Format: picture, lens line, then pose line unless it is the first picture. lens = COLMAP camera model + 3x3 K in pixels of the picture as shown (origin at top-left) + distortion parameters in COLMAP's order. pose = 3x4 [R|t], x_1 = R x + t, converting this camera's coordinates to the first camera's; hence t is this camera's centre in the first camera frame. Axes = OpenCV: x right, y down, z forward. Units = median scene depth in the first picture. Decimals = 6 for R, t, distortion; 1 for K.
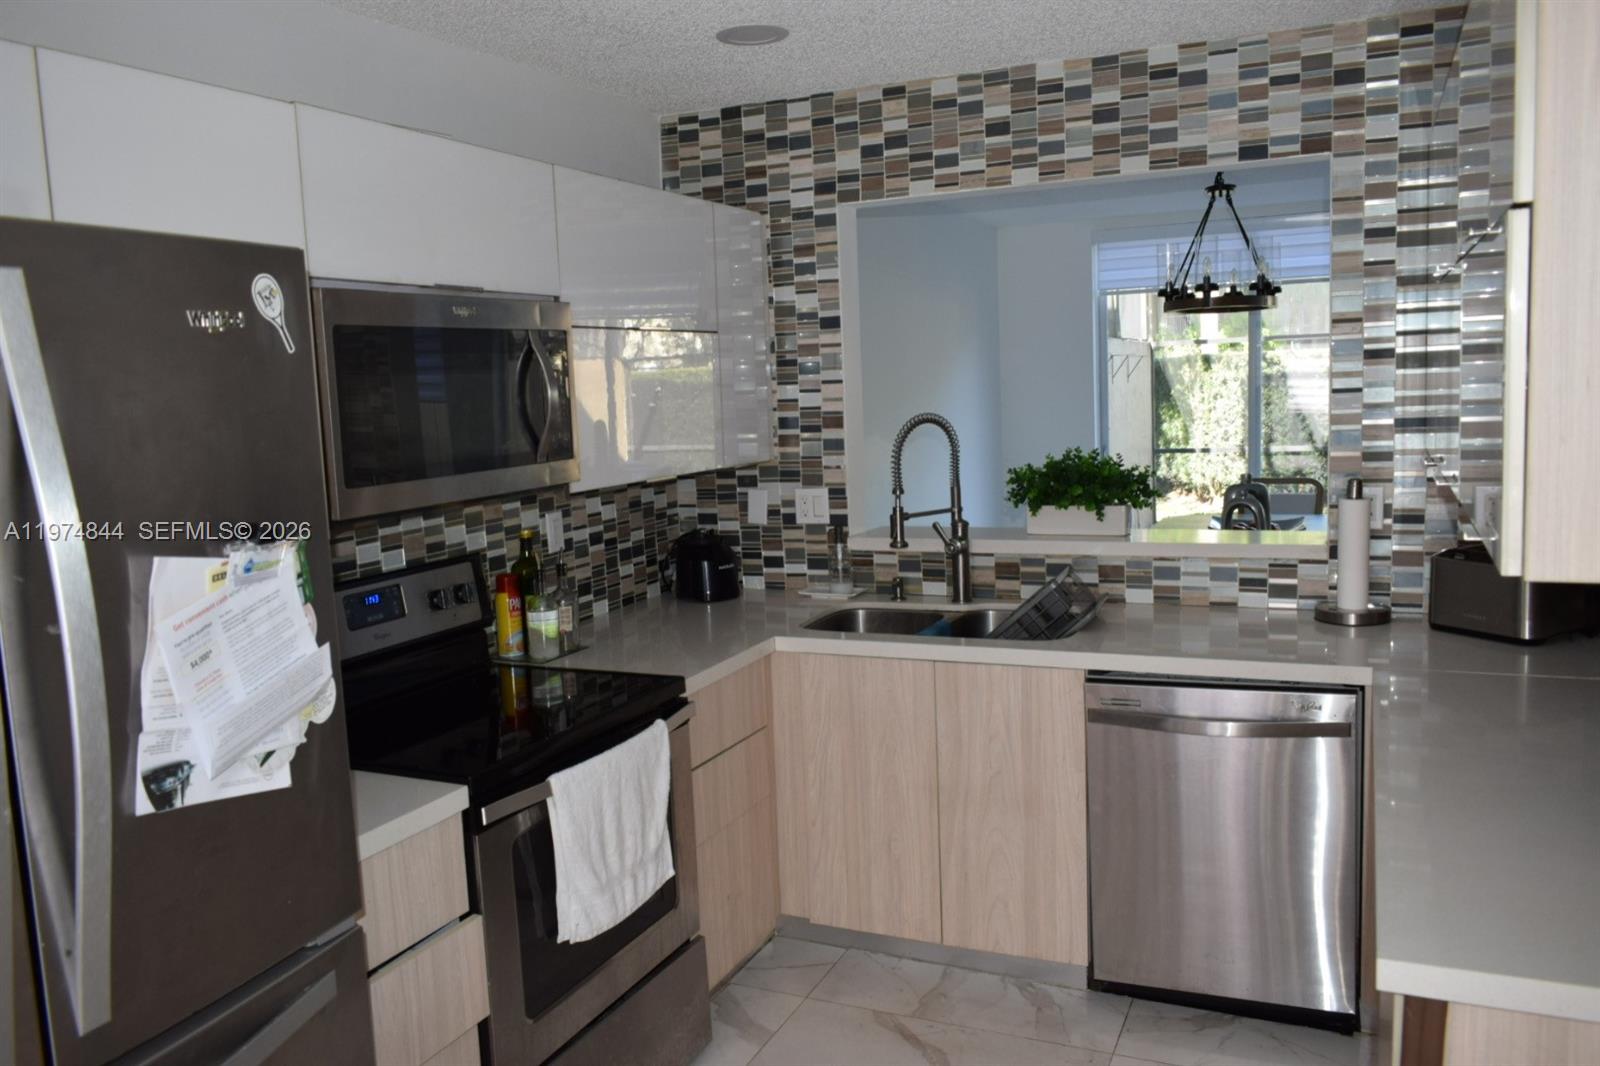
lens RADIAL K [[1235.4, 0, 801.5], [0, 1235.4, 534.6], [0, 0, 1]] dist [-0.015676, 0.011175]
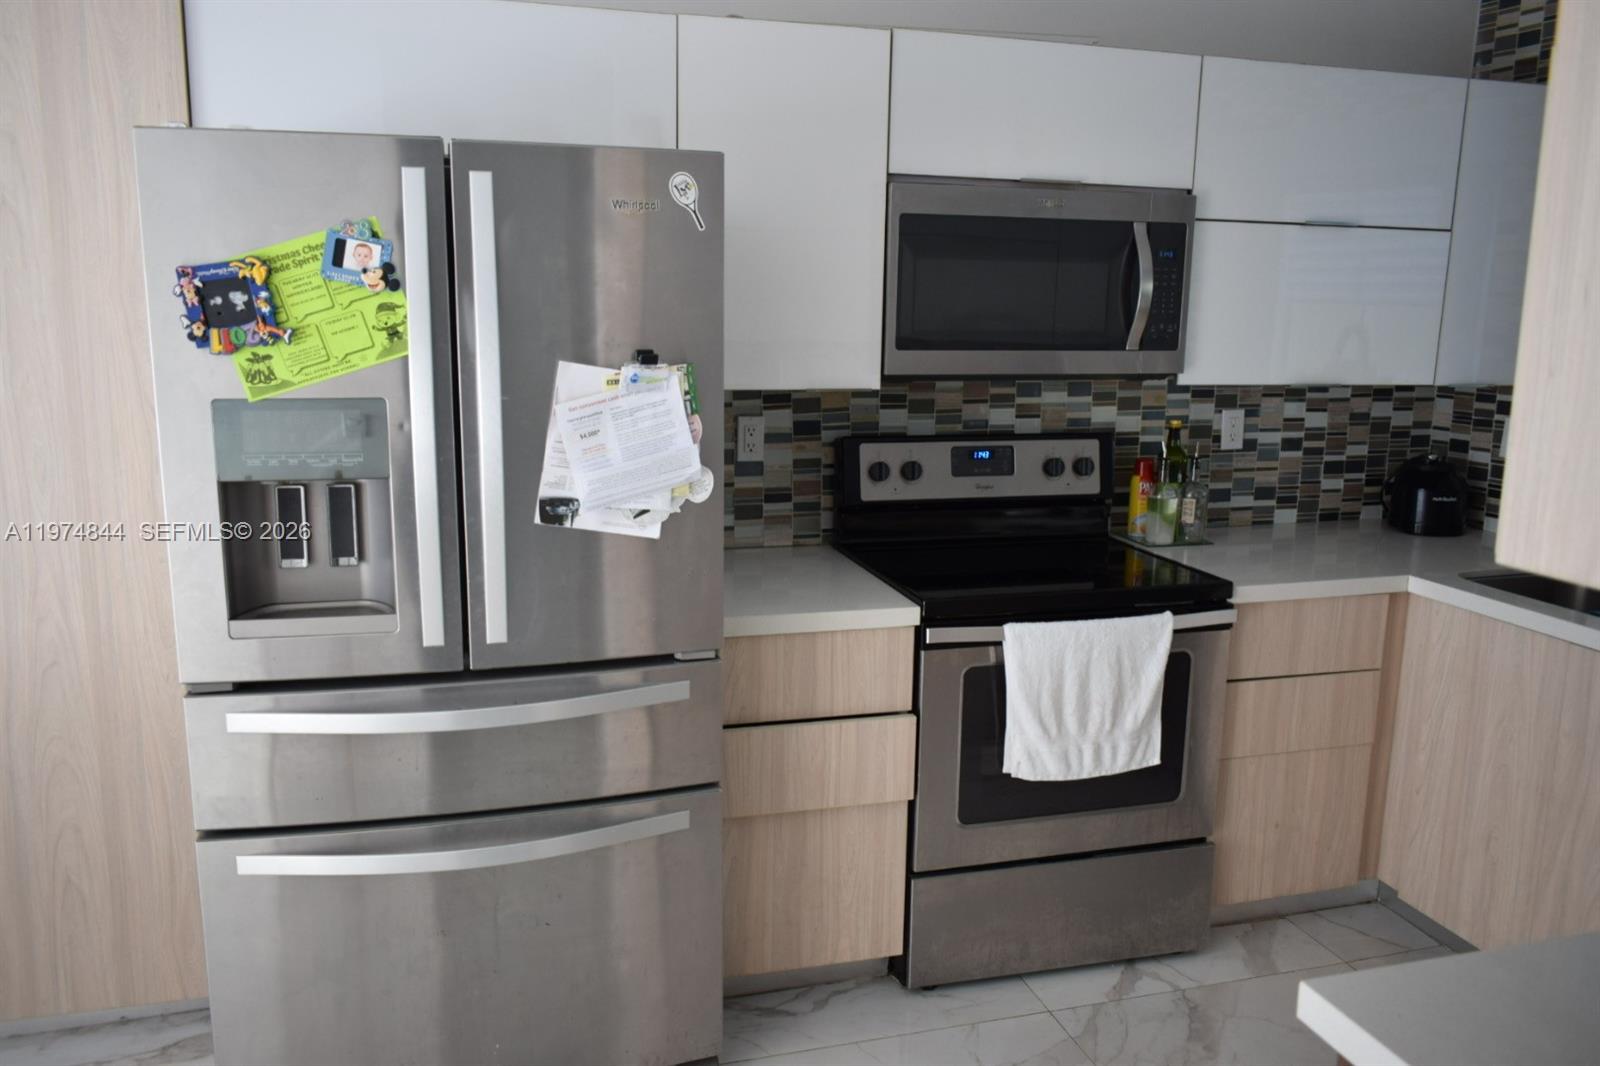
lens RADIAL K [[1235.4, 0, 804.6], [0, 1235.4, 531.6], [0, 0, 1]] dist [-0.015676, 0.011175]
pose [[0.657887, 0.193330, -0.727879, 0.356631], [-0.137853, 0.981073, 0.135983, -0.010273], [0.740392, 0.010879, 0.672087, 0.080778]]
